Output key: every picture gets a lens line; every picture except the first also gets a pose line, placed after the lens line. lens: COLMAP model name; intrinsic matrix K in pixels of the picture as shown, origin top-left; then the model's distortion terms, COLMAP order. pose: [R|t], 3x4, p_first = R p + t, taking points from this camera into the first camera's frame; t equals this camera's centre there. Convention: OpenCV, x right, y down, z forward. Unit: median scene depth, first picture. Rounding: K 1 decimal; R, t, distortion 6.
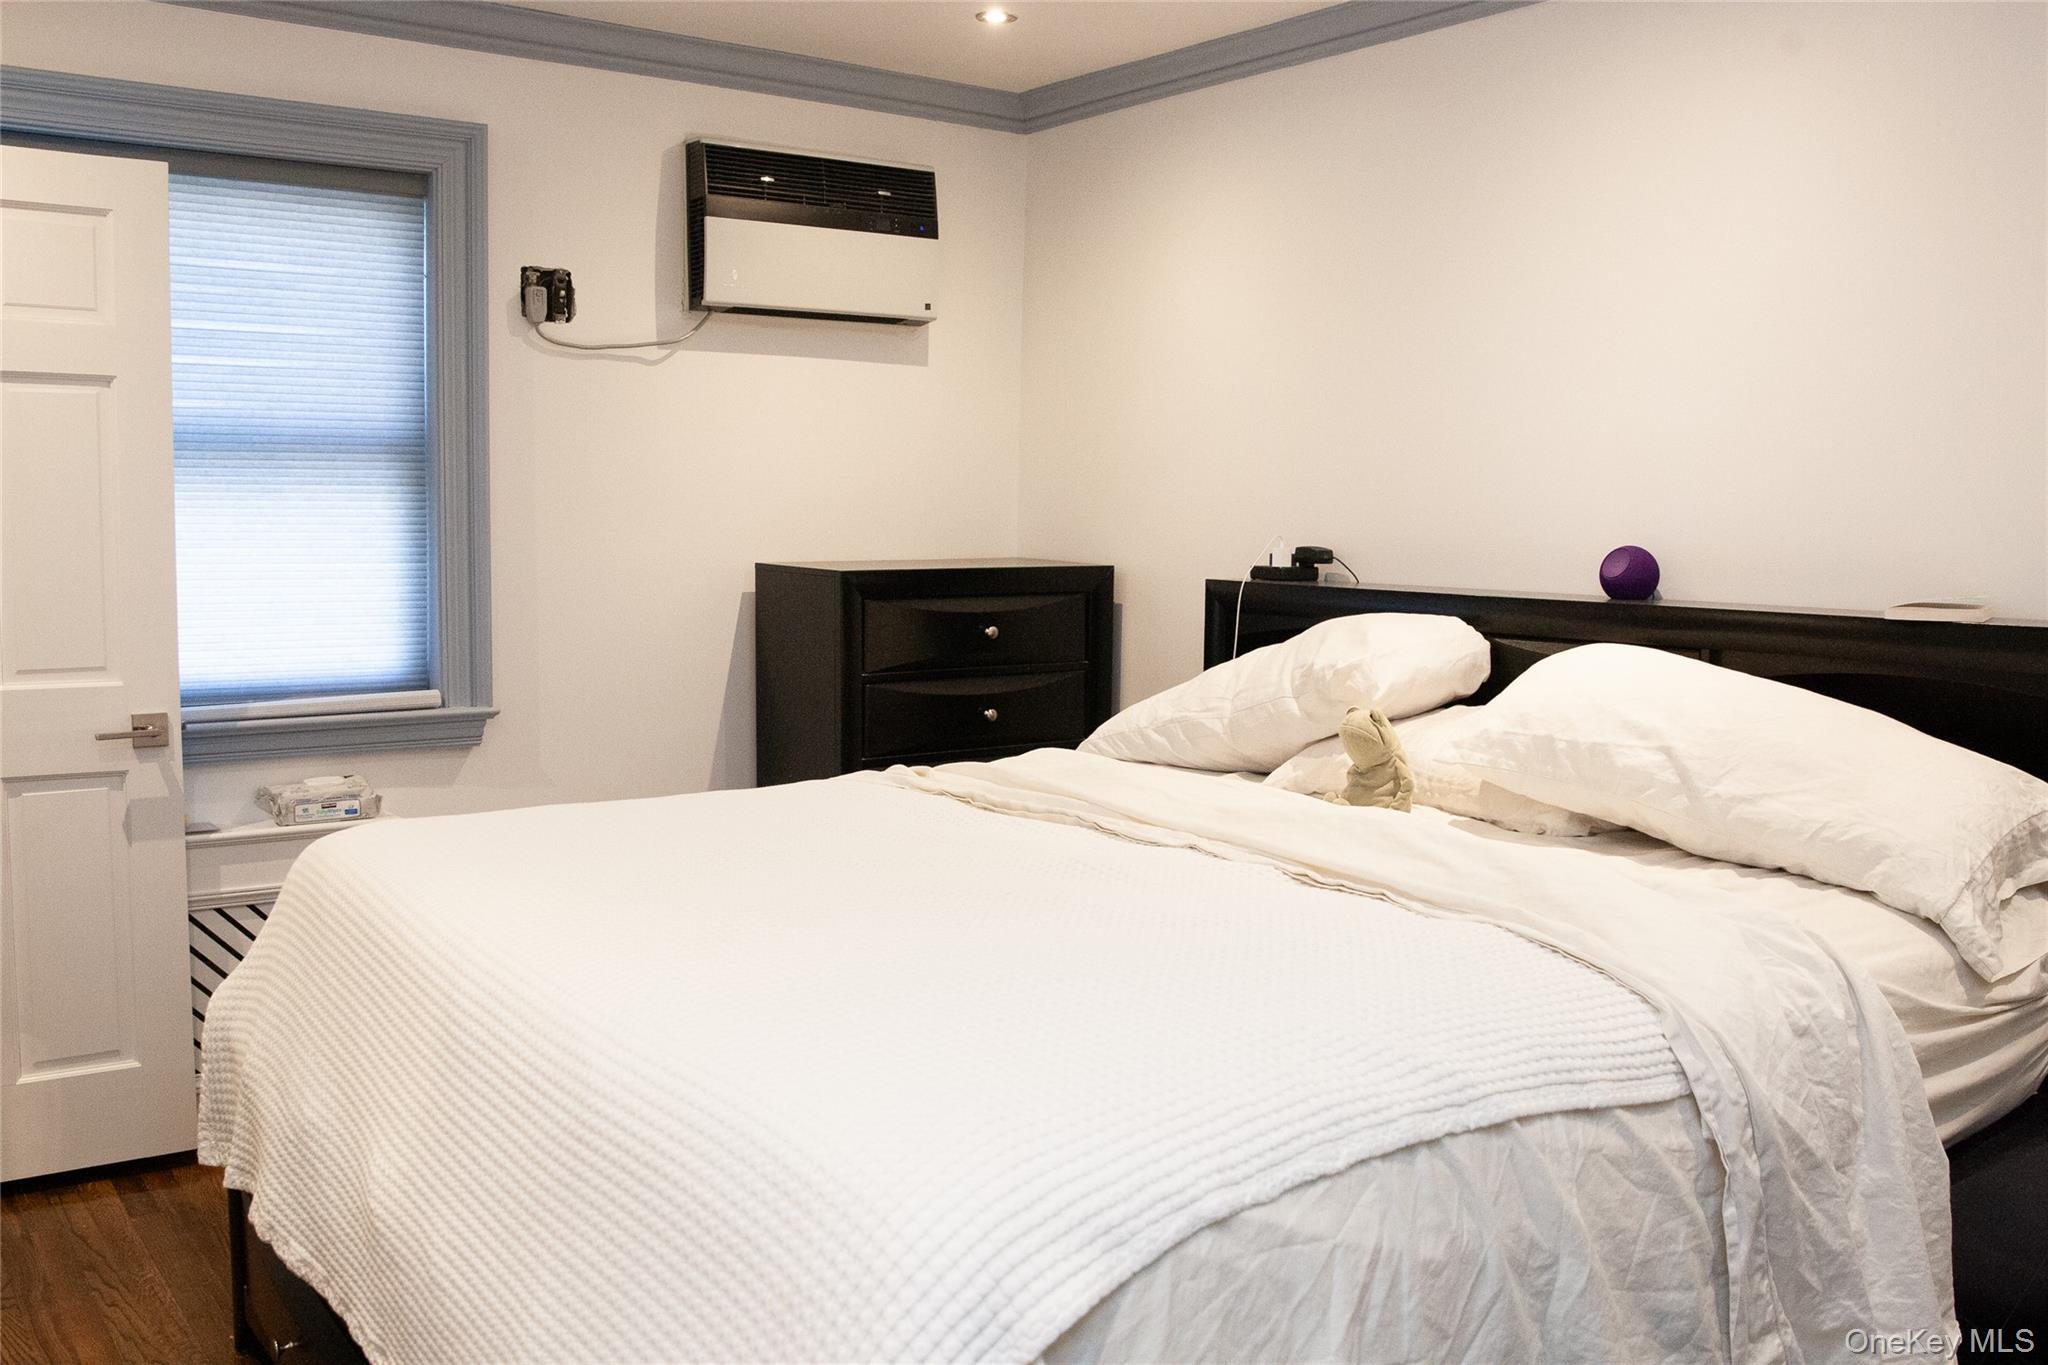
lens RADIAL K [[1790.0, 0, 1037.6], [0, 1790.0, 682.2], [0, 0, 1]] dist [-0.118112, 0.106572]
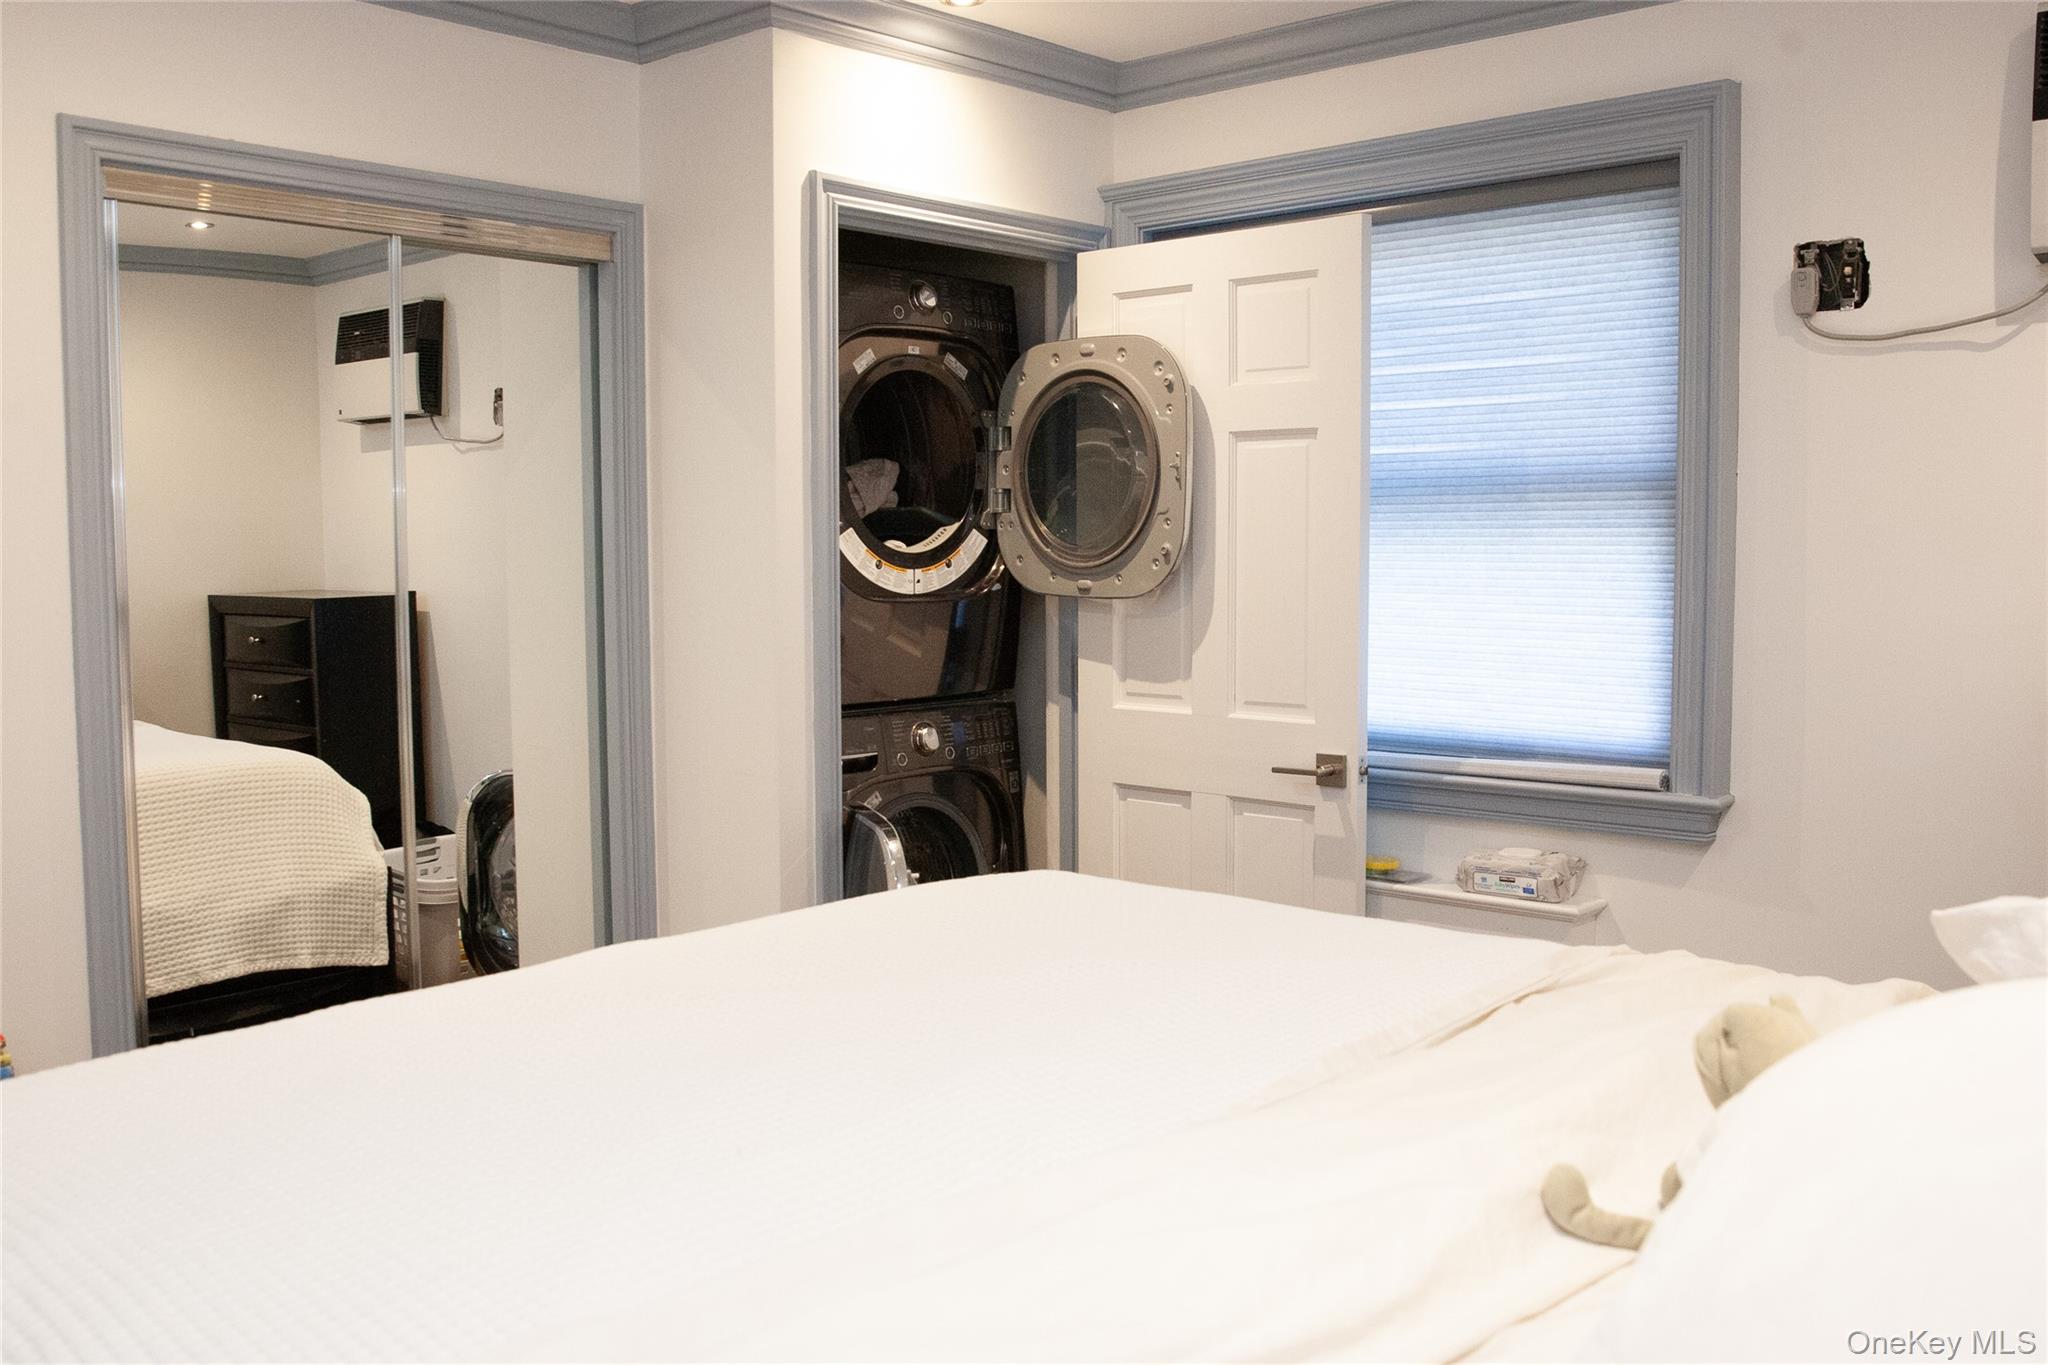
lens RADIAL K [[1790.0, 0, 1037.6], [0, 1790.0, 682.2], [0, 0, 1]] dist [-0.118112, 0.106572]
pose [[0.202070, 0.061350, -0.977448, 0.437612], [-0.090320, 0.994950, 0.043777, -0.049479], [0.975197, 0.079437, 0.206591, 0.562839]]
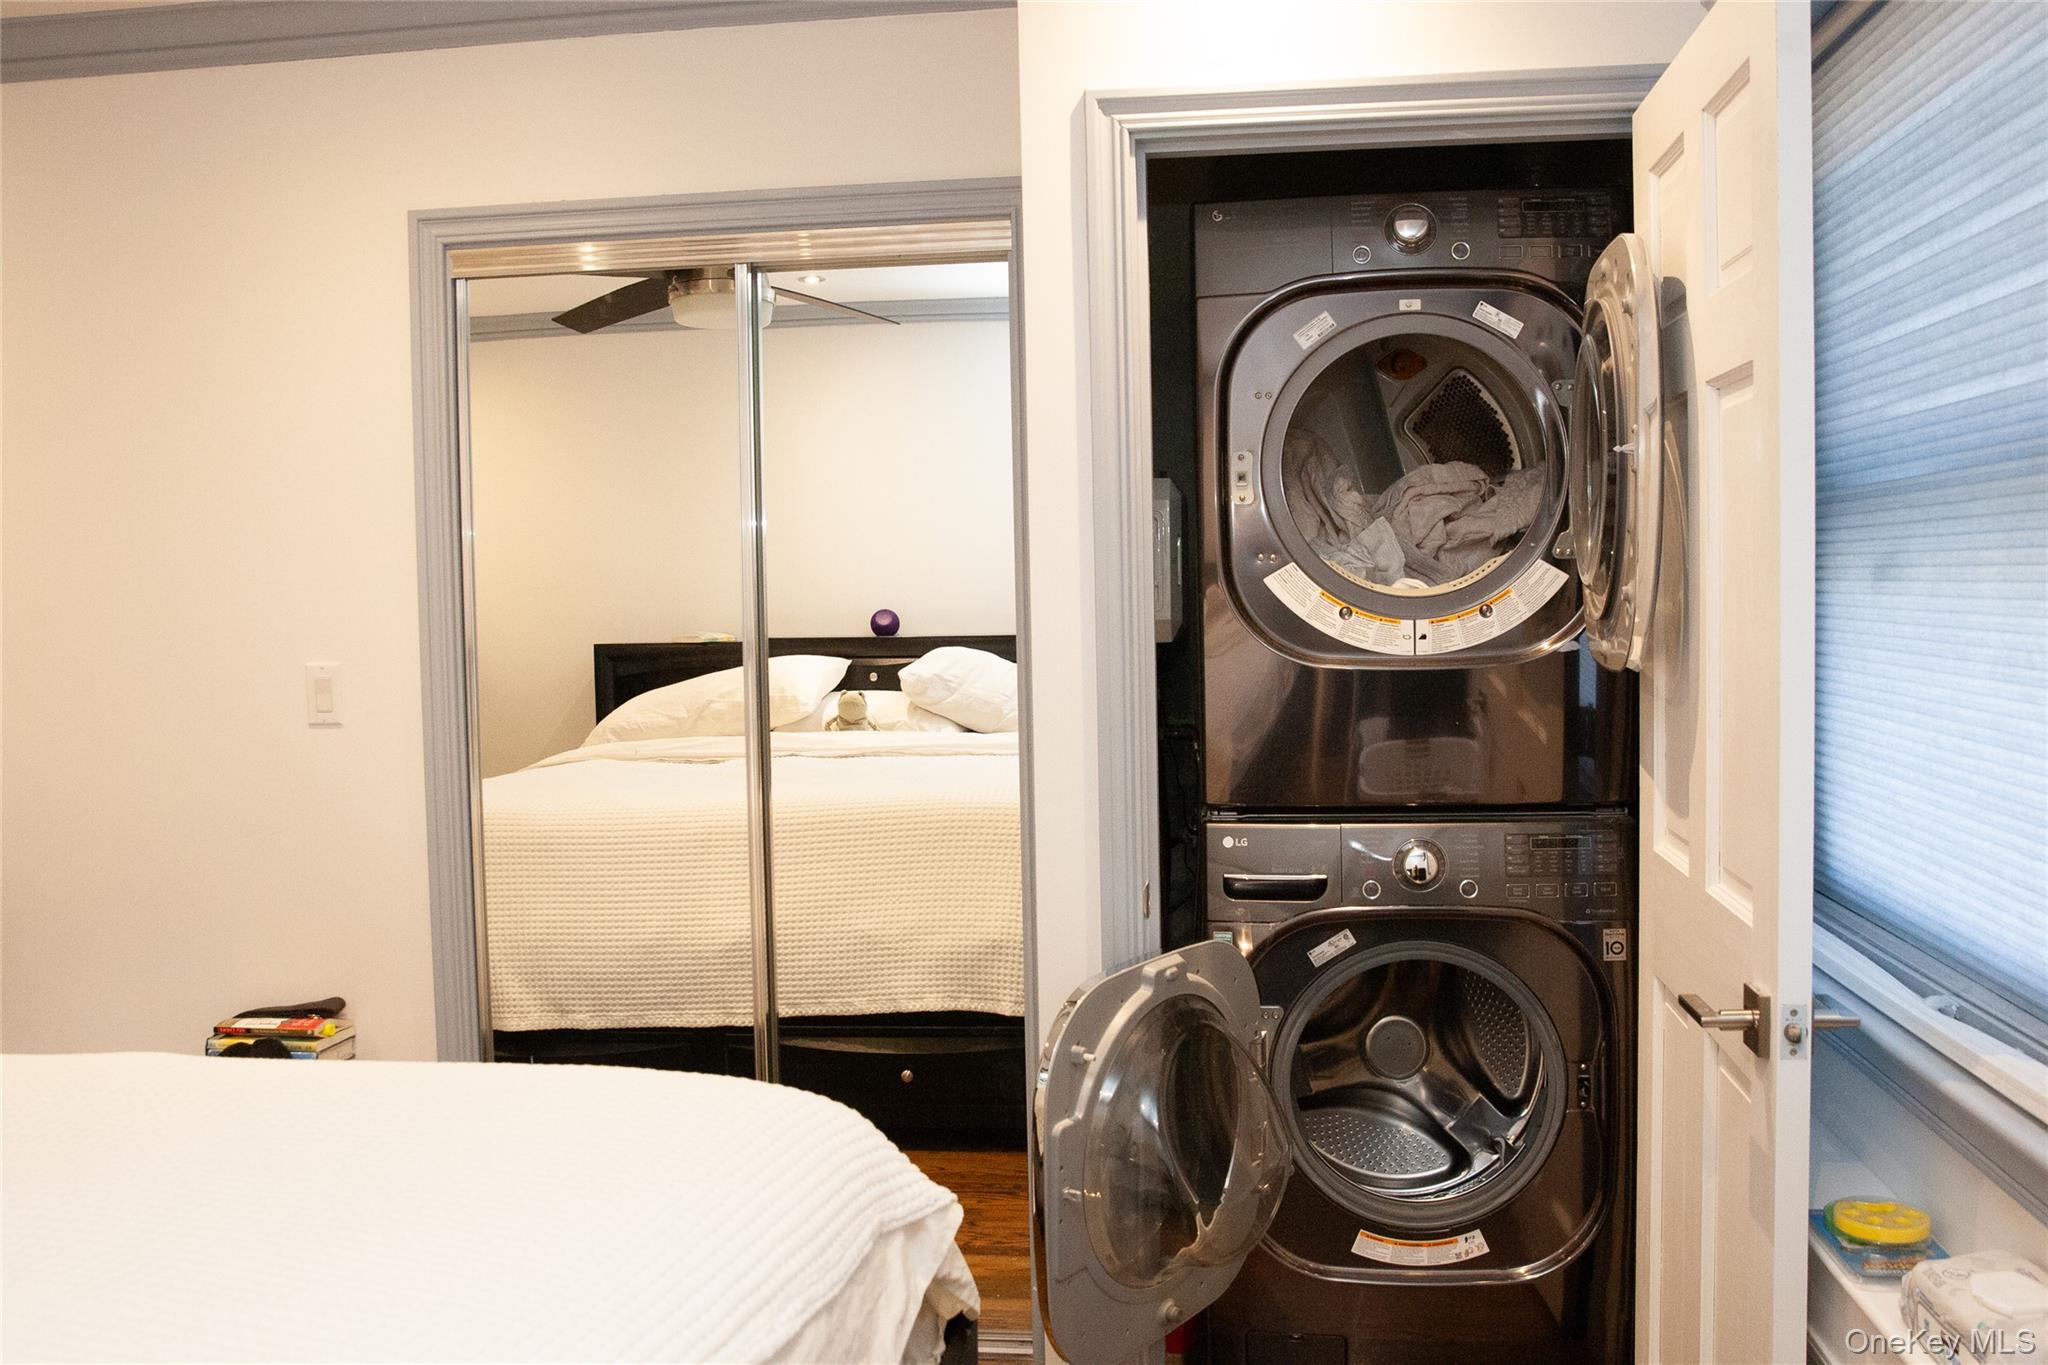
lens RADIAL K [[1737.7, 0, 1024.0], [0, 1737.7, 682.5], [0, 0, 1]] dist [-0.063285, -0.004810]
pose [[-0.689625, 0.045108, -0.722761, 0.001336], [-0.059790, 0.991104, 0.118904, -0.114762], [0.721694, 0.125213, -0.680793, 1.096068]]
